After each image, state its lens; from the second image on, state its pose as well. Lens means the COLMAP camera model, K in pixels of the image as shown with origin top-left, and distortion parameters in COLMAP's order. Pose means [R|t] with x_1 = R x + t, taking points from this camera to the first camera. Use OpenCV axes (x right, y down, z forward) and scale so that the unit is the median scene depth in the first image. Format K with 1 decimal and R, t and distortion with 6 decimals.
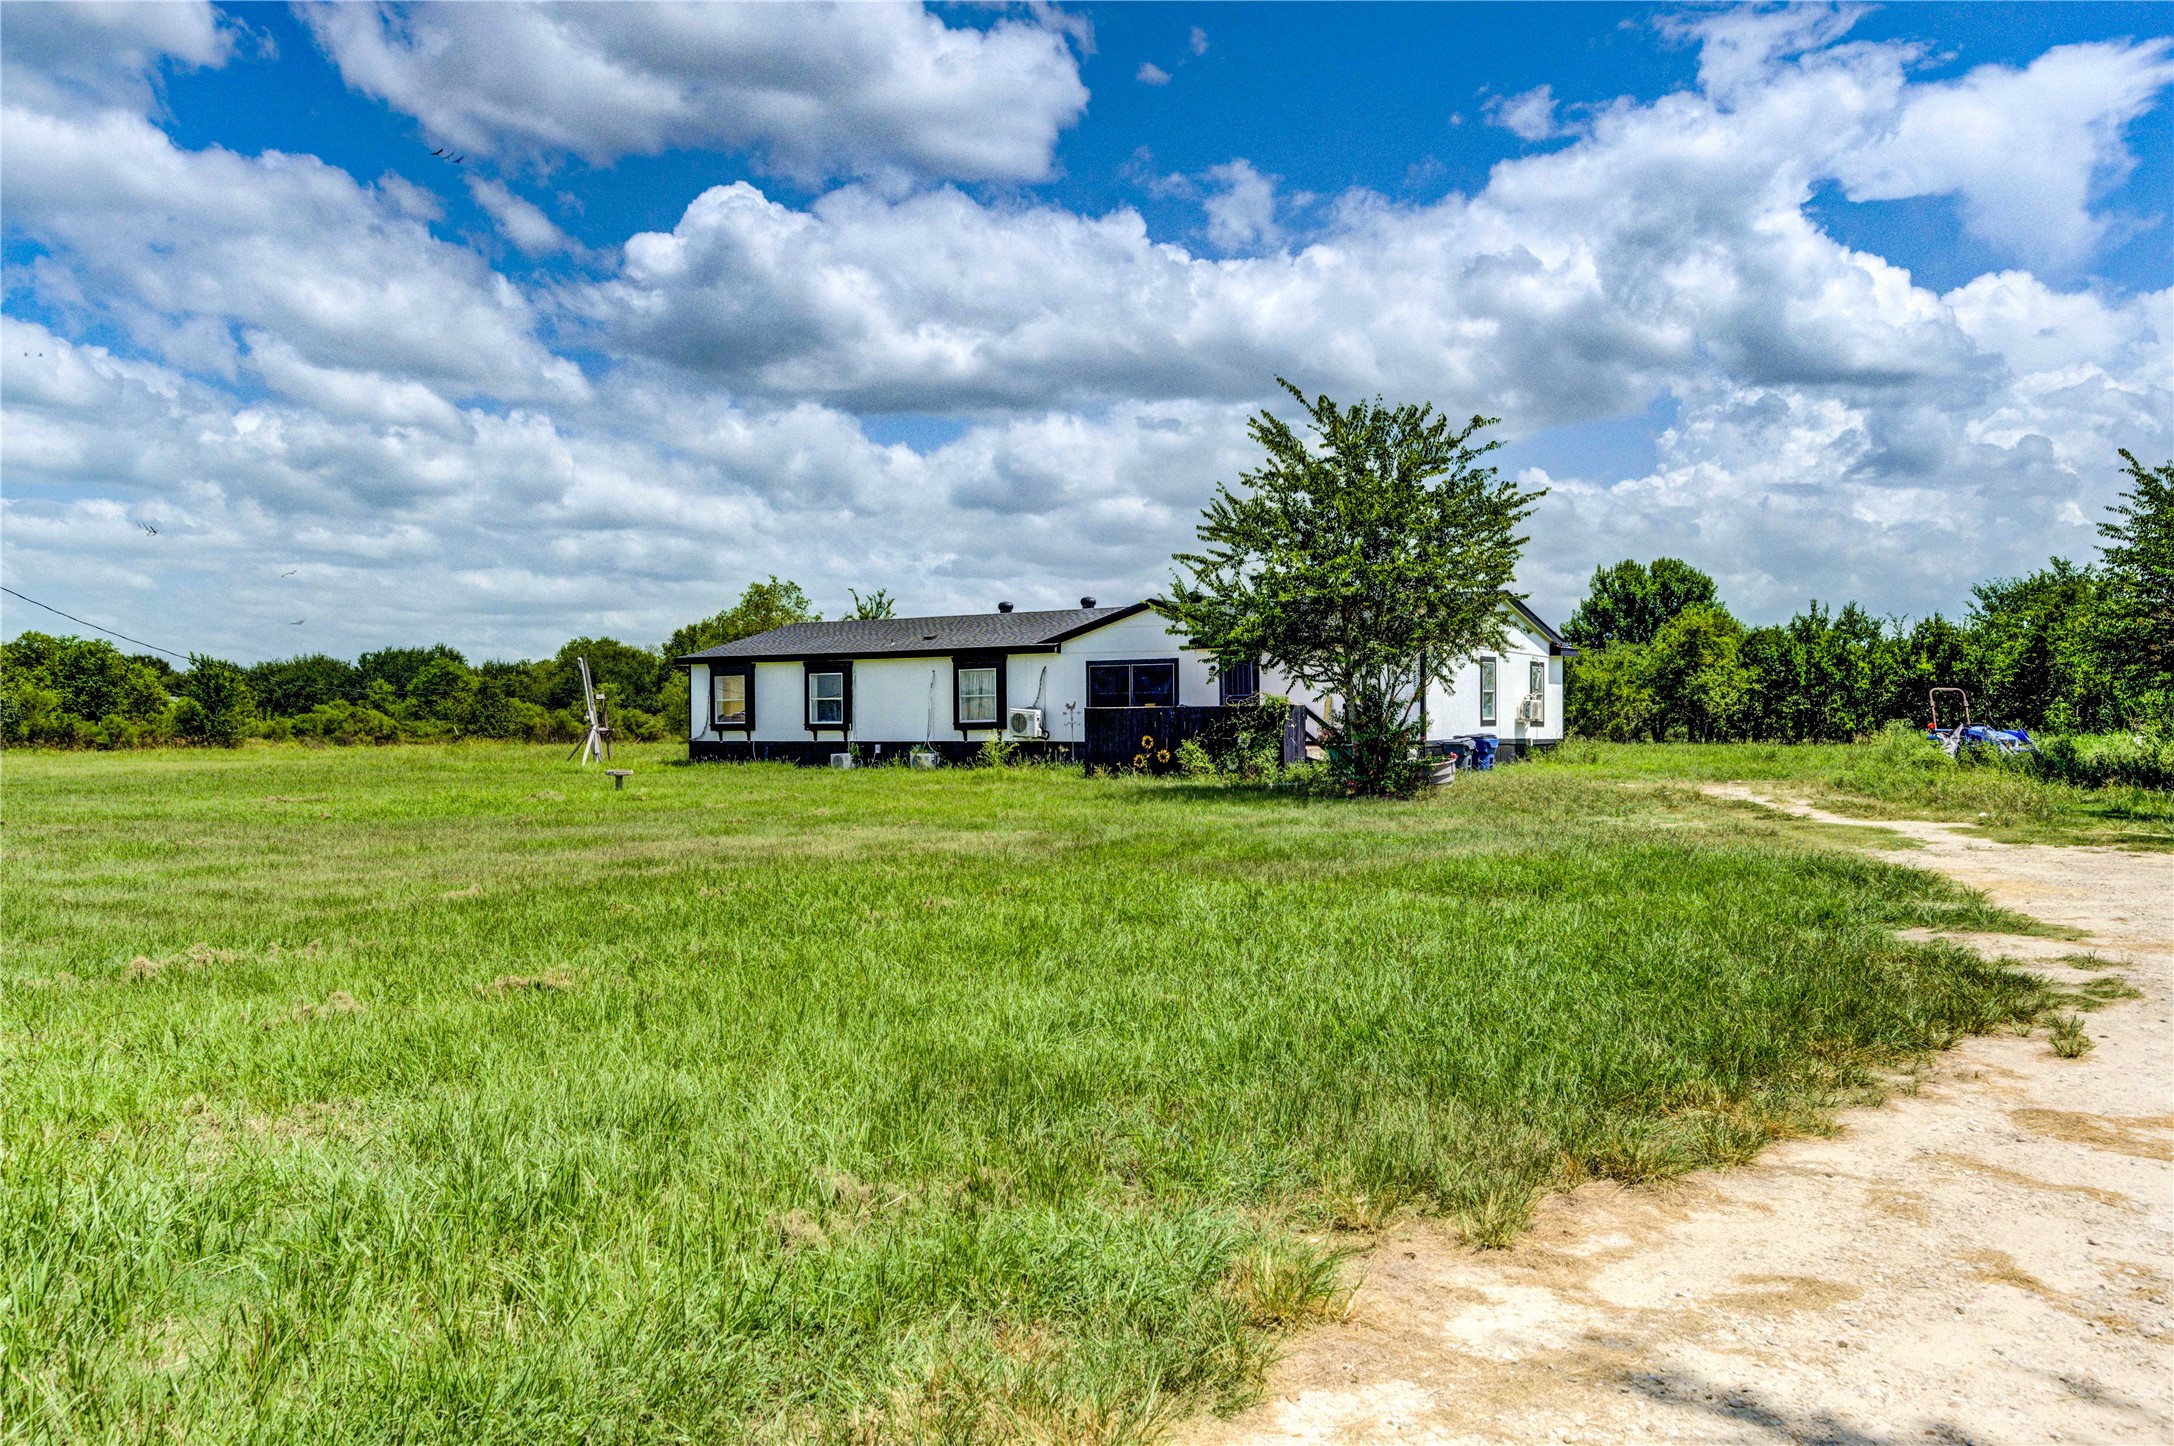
lens RADIAL K [[1785.0, 0, 1091.7], [0, 1785.0, 679.8], [0, 0, 1]] dist [0.093854, 0.003886]
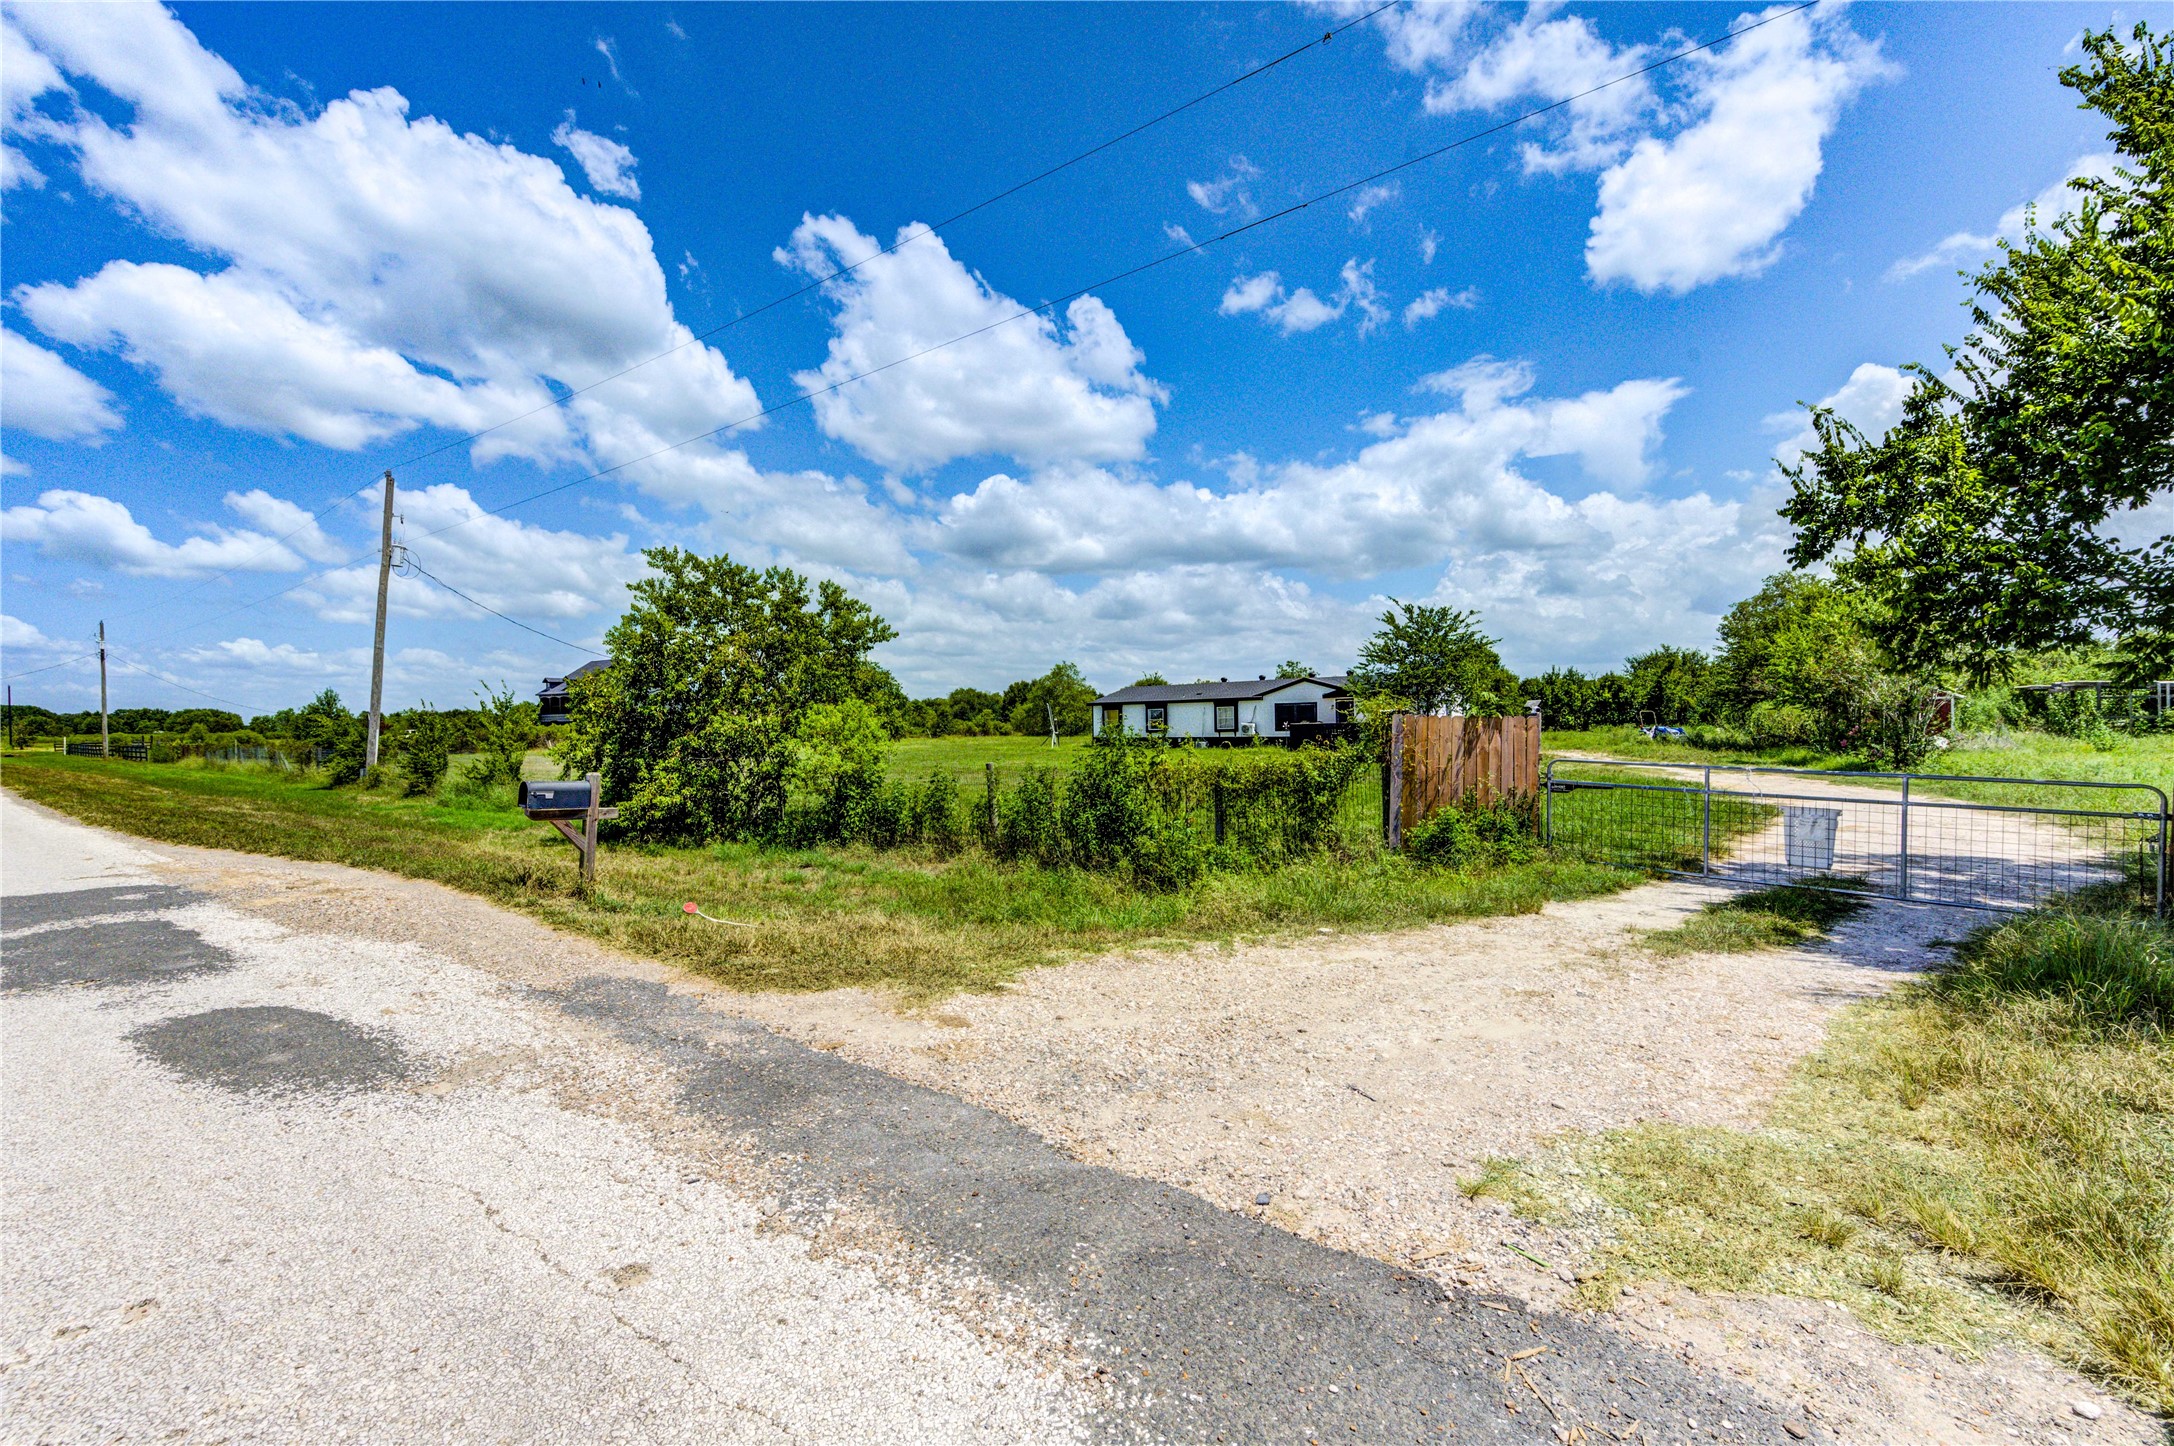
lens RADIAL K [[866.7, 0, 1087.0], [0, 866.7, 723.0], [0, 0, 1]] dist [0.014732, -0.008069]
pose [[0.997378, -0.012228, -0.071332, -0.154859], [0.014080, 0.999575, 0.025518, -0.015792], [0.070990, -0.026455, 0.997126, -0.172168]]
